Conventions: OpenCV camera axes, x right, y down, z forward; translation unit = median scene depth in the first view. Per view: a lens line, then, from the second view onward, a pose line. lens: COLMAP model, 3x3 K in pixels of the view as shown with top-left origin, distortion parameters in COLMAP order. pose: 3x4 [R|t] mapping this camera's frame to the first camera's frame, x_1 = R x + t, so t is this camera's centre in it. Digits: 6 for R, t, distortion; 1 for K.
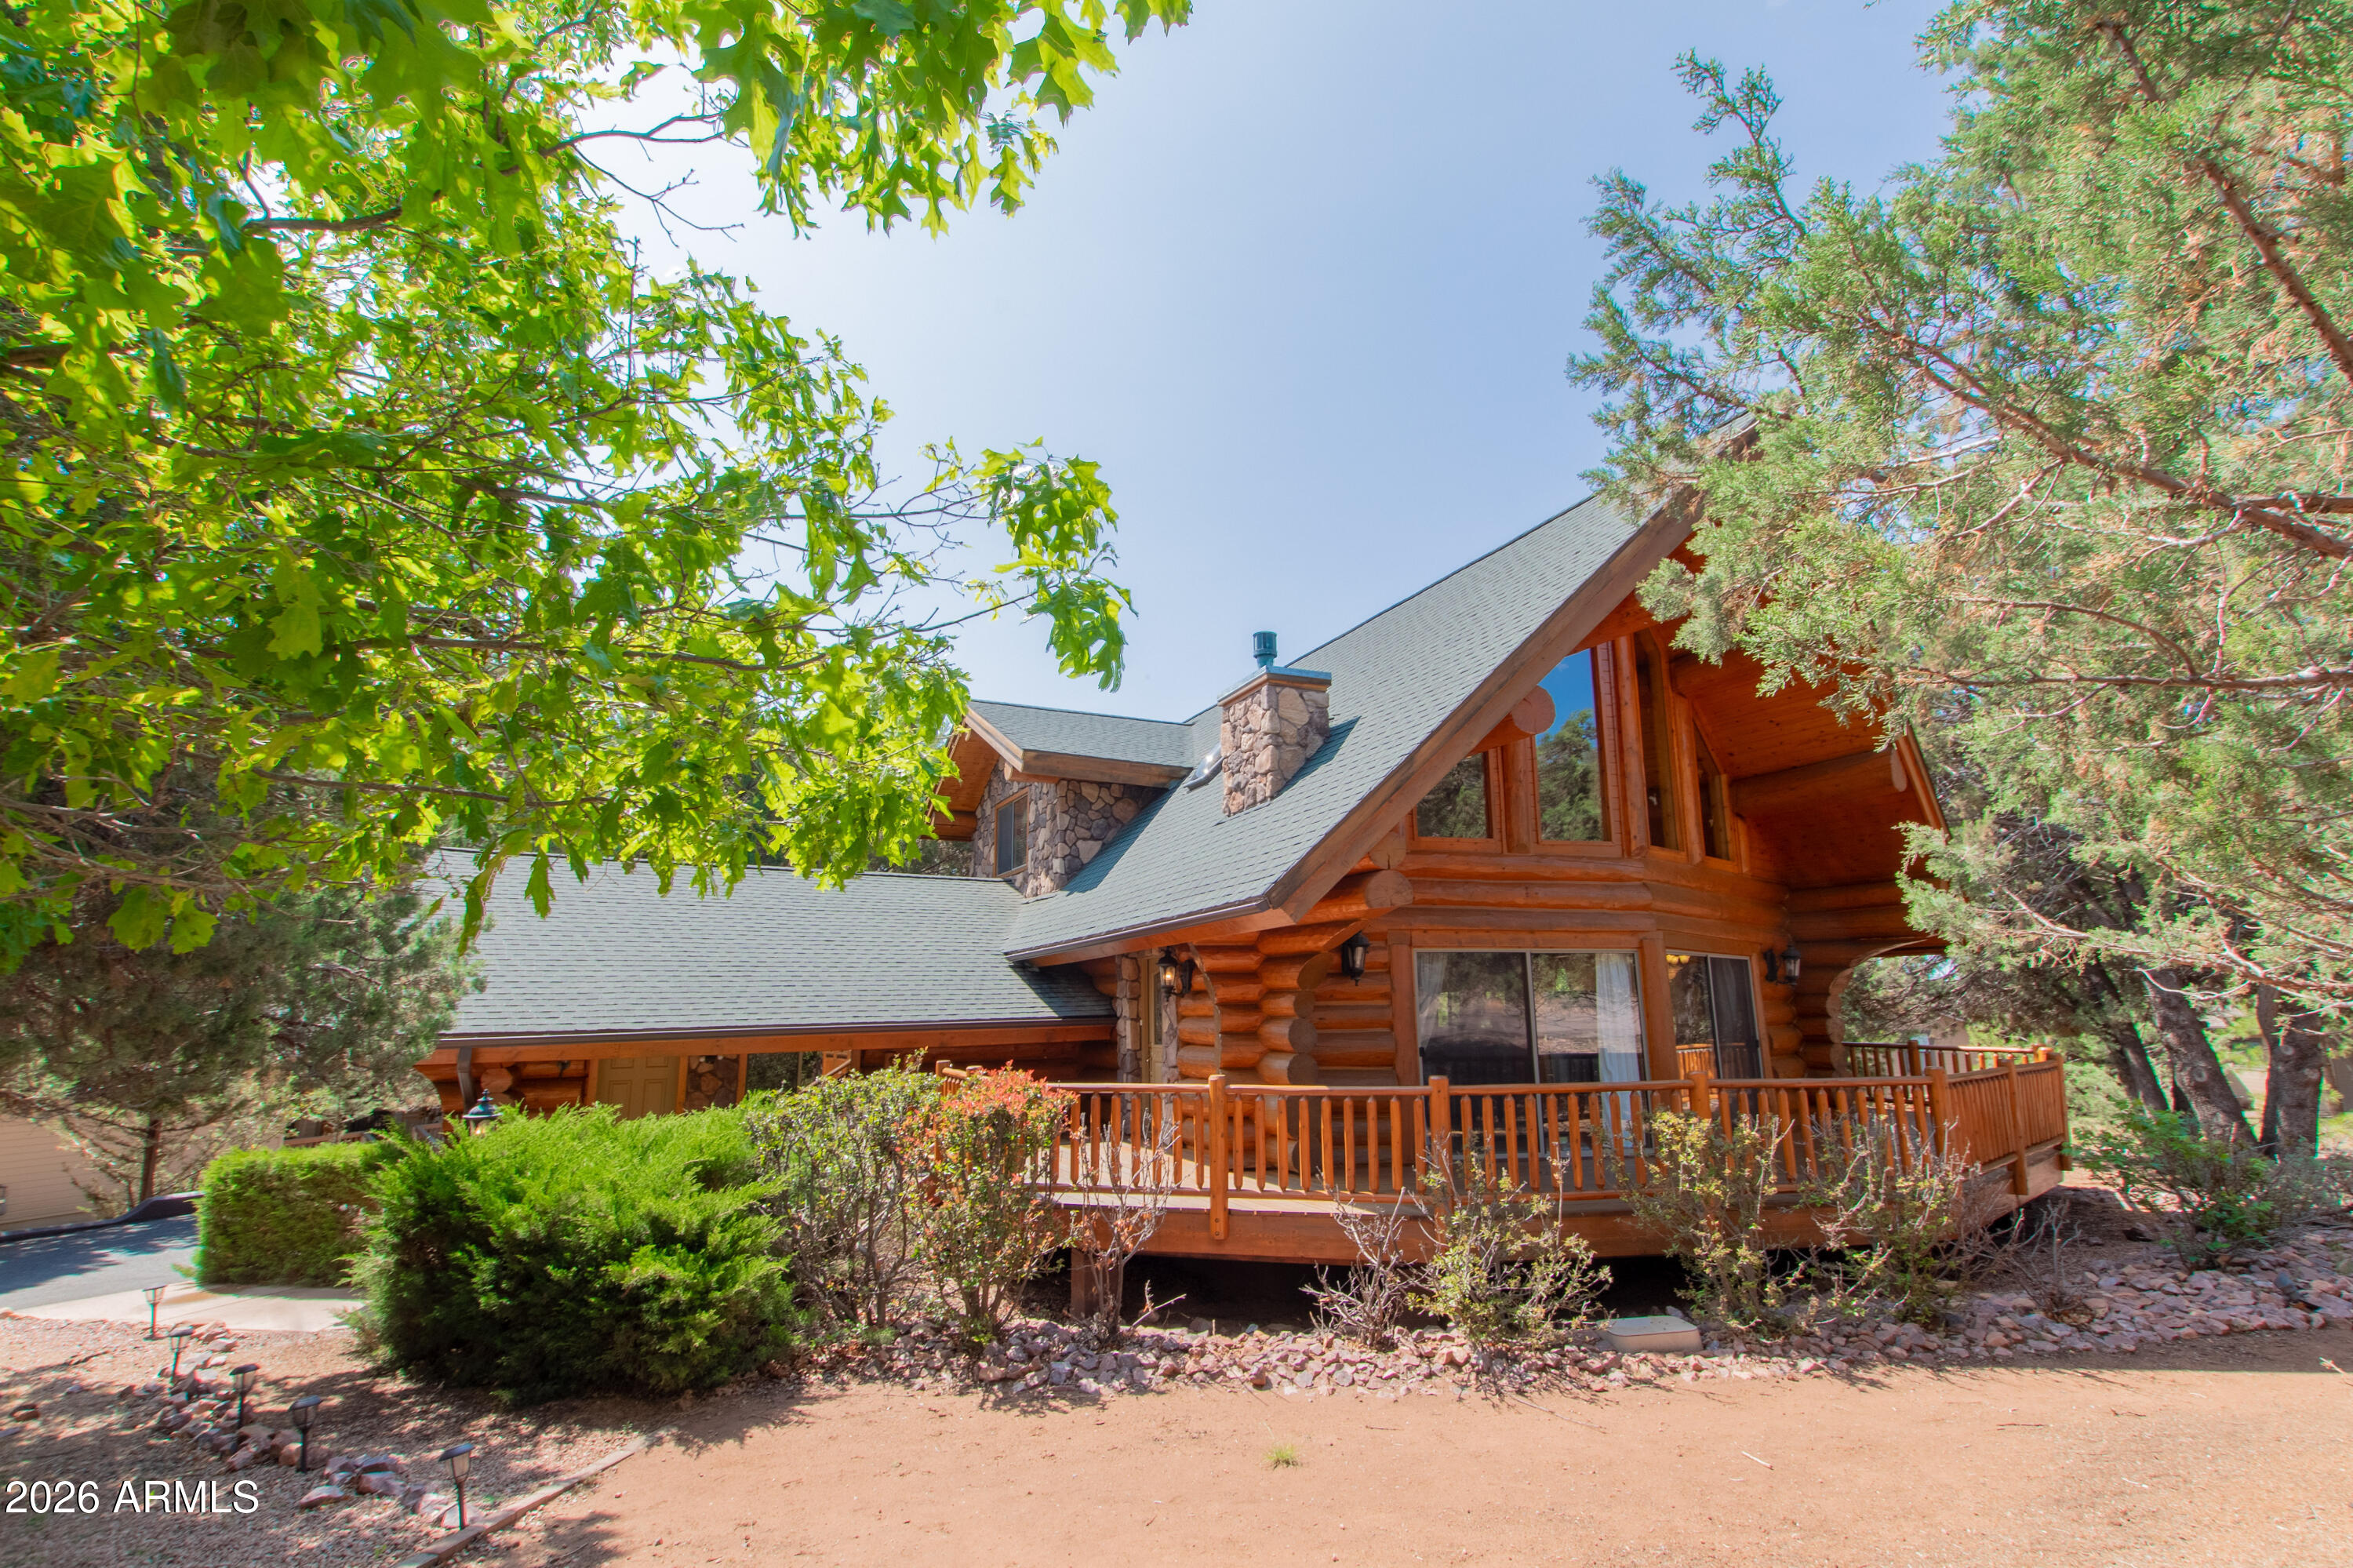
lens RADIAL K [[1086.0, 0, 1179.3], [0, 1086.0, 786.5], [0, 0, 1]] dist [0.003003, 0.000240]
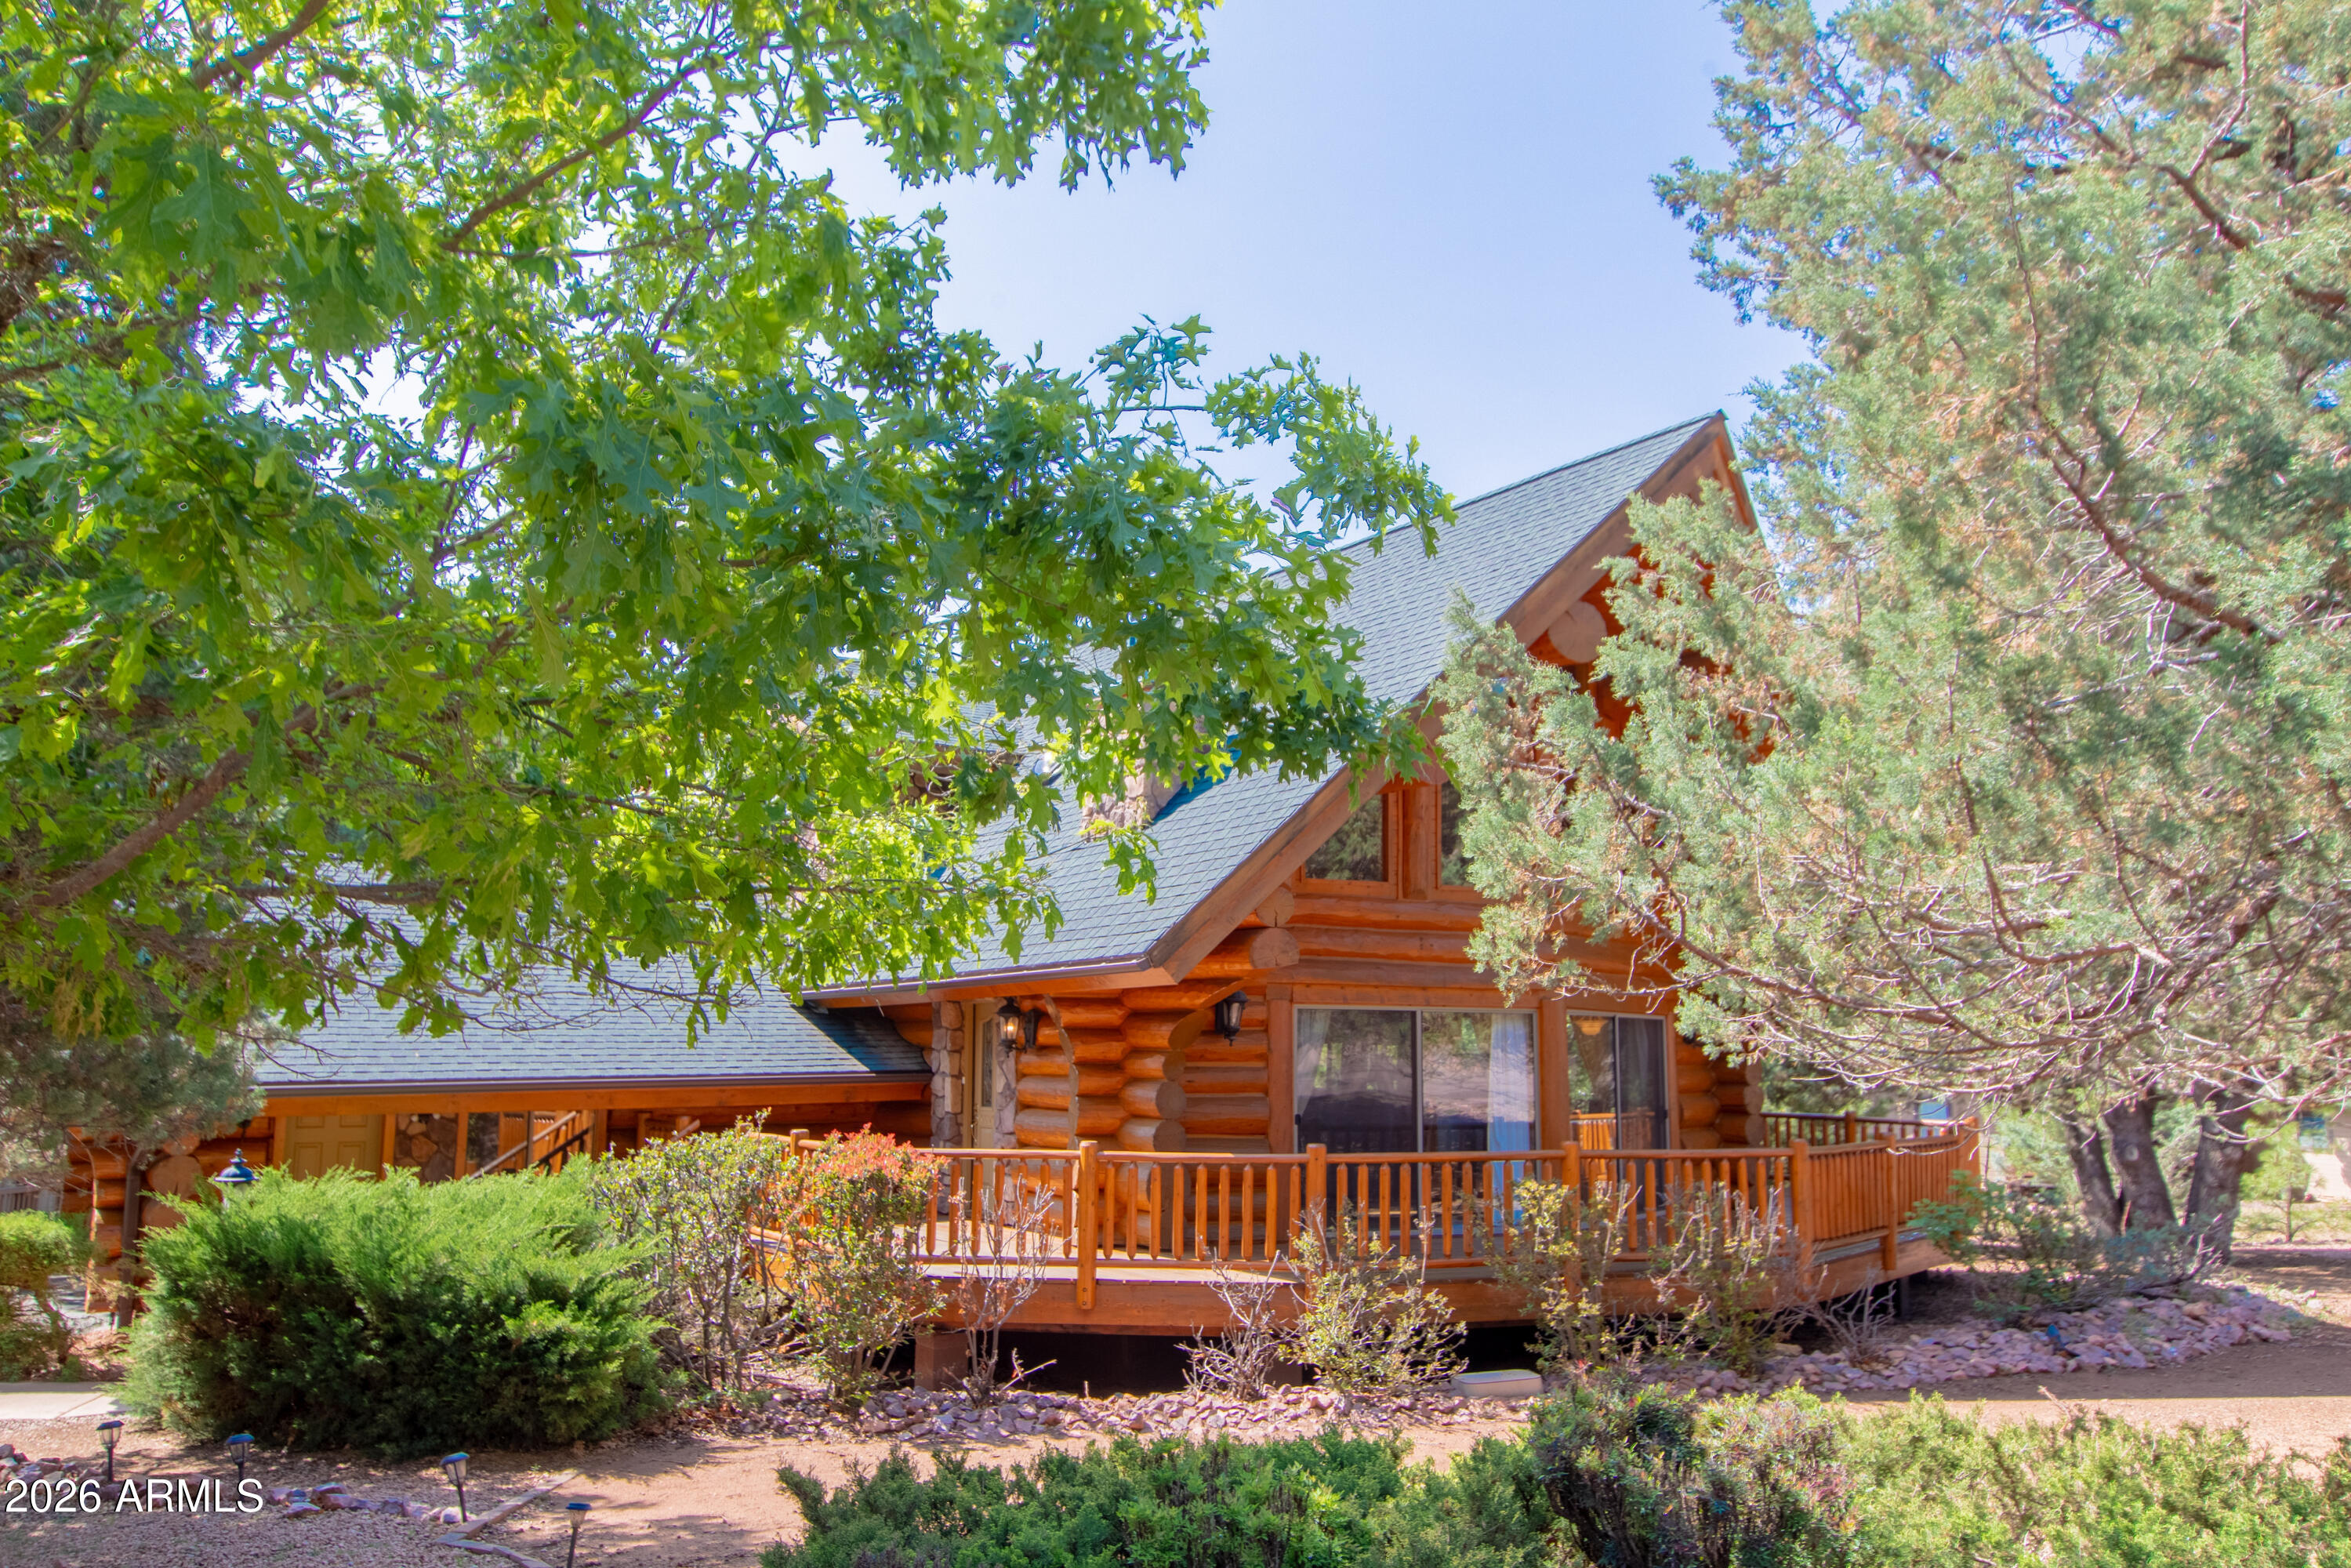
lens RADIAL K [[1730.6, 0, 1209.5], [0, 1730.6, 783.6], [0, 0, 1]] dist [-0.000860, 0.000819]
pose [[0.984534, 0.043810, 0.169627, -0.148135], [-0.052240, 0.997595, 0.045550, -0.135253], [-0.167224, -0.053707, 0.984455, -0.550265]]
